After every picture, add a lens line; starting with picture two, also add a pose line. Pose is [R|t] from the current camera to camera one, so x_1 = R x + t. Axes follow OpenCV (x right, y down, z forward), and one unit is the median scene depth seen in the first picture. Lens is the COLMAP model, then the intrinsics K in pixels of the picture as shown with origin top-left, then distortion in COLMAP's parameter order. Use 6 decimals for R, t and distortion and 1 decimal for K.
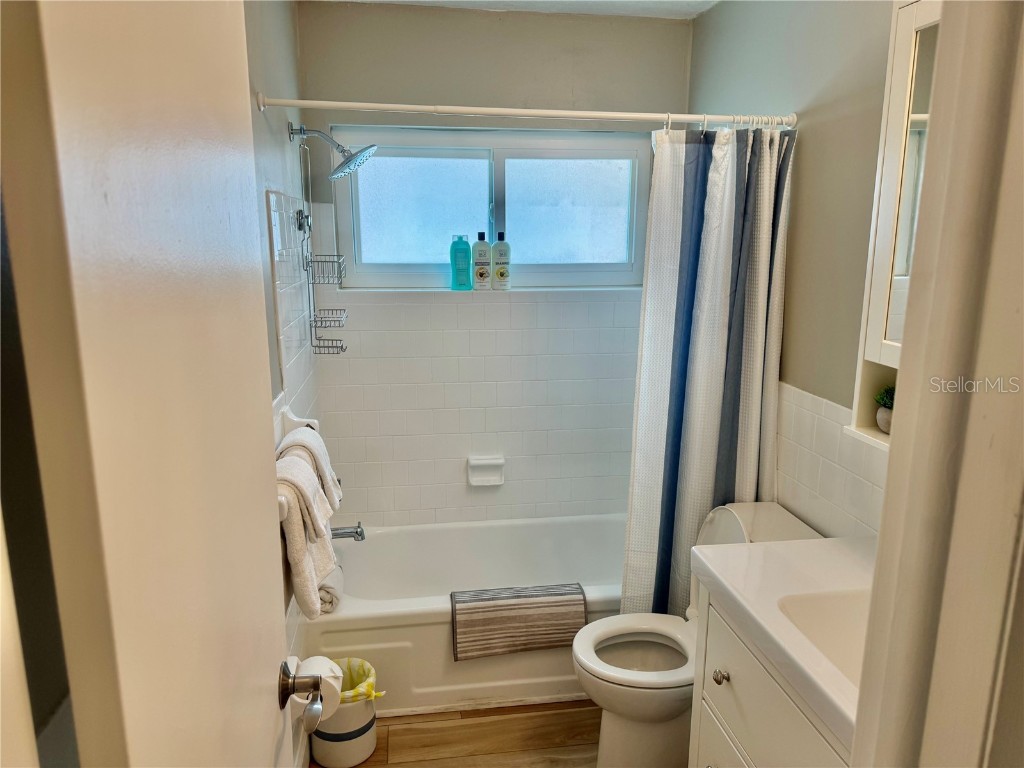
lens RADIAL K [[684.2, 0, 516.6], [0, 684.2, 382.3], [0, 0, 1]] dist [0.004492, -0.003173]
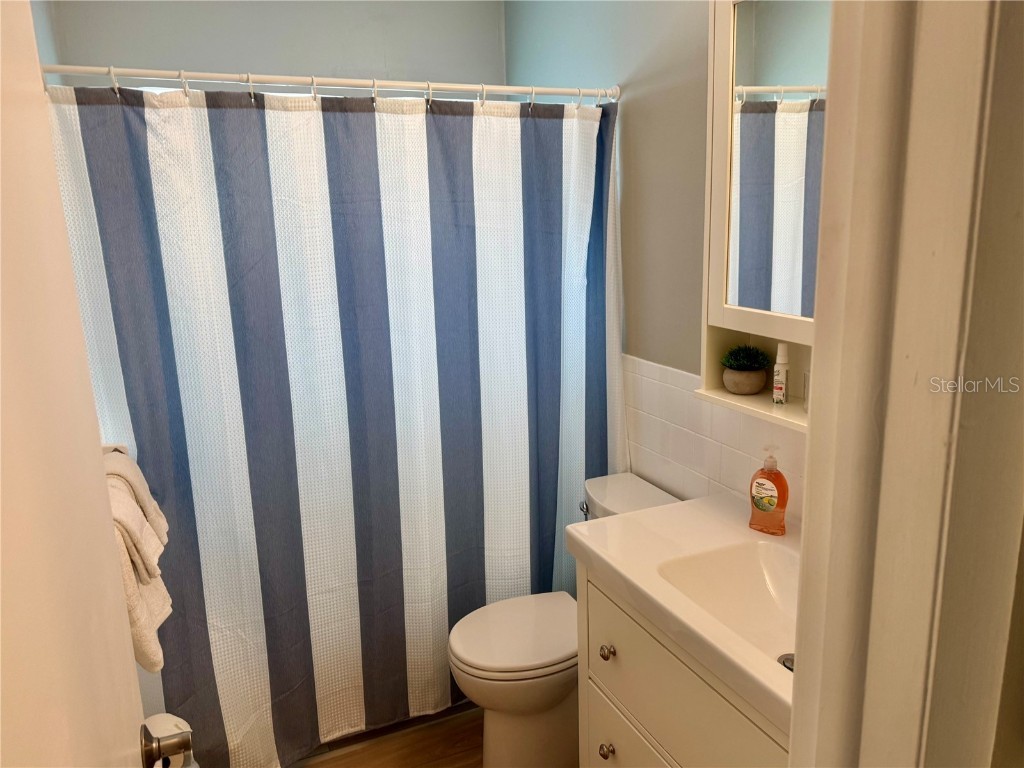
lens RADIAL K [[721.3, 0, 511.1], [0, 721.3, 379.0], [0, 0, 1]] dist [0.071774, -0.100194]
pose [[0.966934, -0.090476, 0.238439, -0.046067], [0.087858, 0.995899, 0.021608, -0.001505], [-0.239416, 0.000055, 0.970917, 0.002541]]
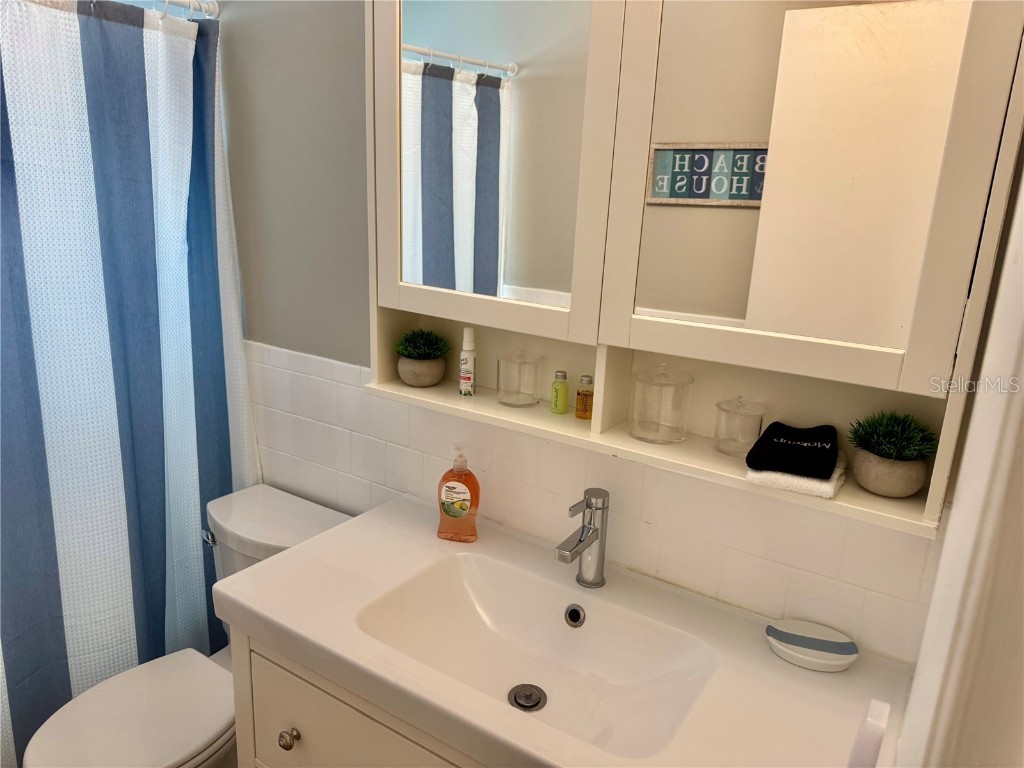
lens RADIAL K [[721.3, 0, 505.9], [0, 721.3, 374.7], [0, 0, 1]] dist [0.071774, -0.100194]
pose [[0.674615, -0.157958, 0.721071, -0.051899], [0.109973, 0.987442, 0.113420, -0.030417], [-0.729932, 0.002784, 0.683514, 0.227770]]
